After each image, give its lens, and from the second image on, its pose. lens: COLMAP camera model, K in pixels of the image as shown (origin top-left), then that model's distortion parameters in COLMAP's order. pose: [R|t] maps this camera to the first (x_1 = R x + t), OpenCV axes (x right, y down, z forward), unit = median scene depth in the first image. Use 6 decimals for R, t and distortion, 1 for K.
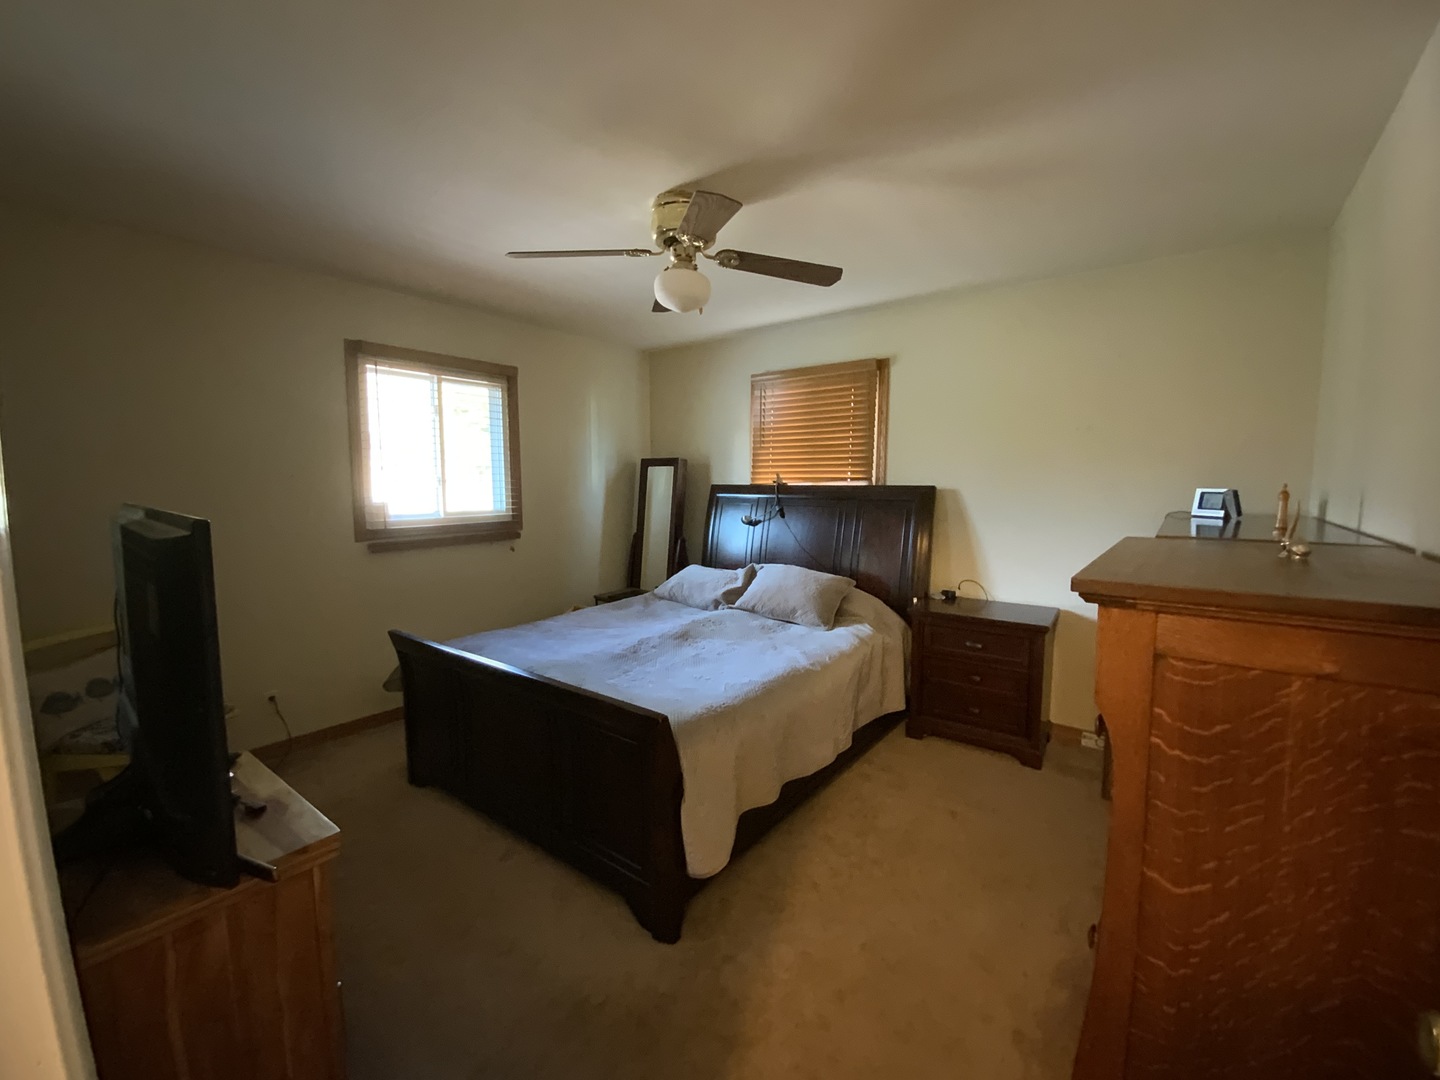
lens RADIAL K [[587.8, 0, 716.8], [0, 587.8, 539.5], [0, 0, 1]] dist [0.017974, -0.015852]
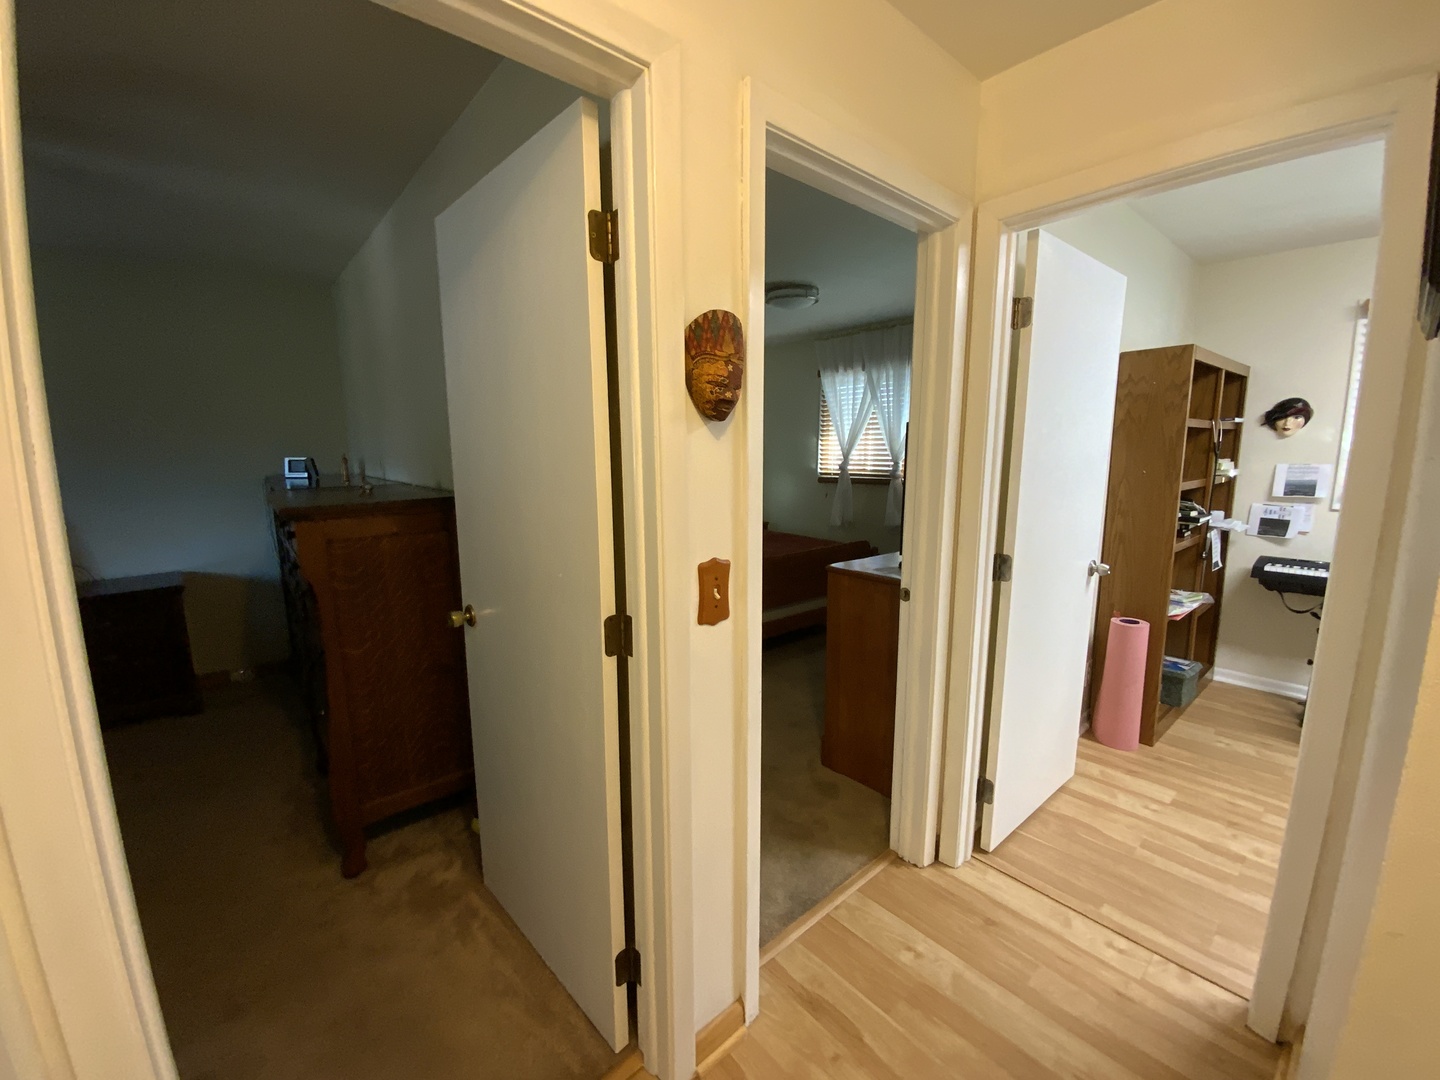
lens RADIAL K [[587.8, 0, 712.8], [0, 587.8, 539.3], [0, 0, 1]] dist [0.017974, -0.015852]
pose [[0.211706, -0.159346, 0.964256, -0.355347], [0.109697, 0.984259, 0.138567, 0.020664], [-0.971158, 0.076441, 0.225854, -0.282574]]
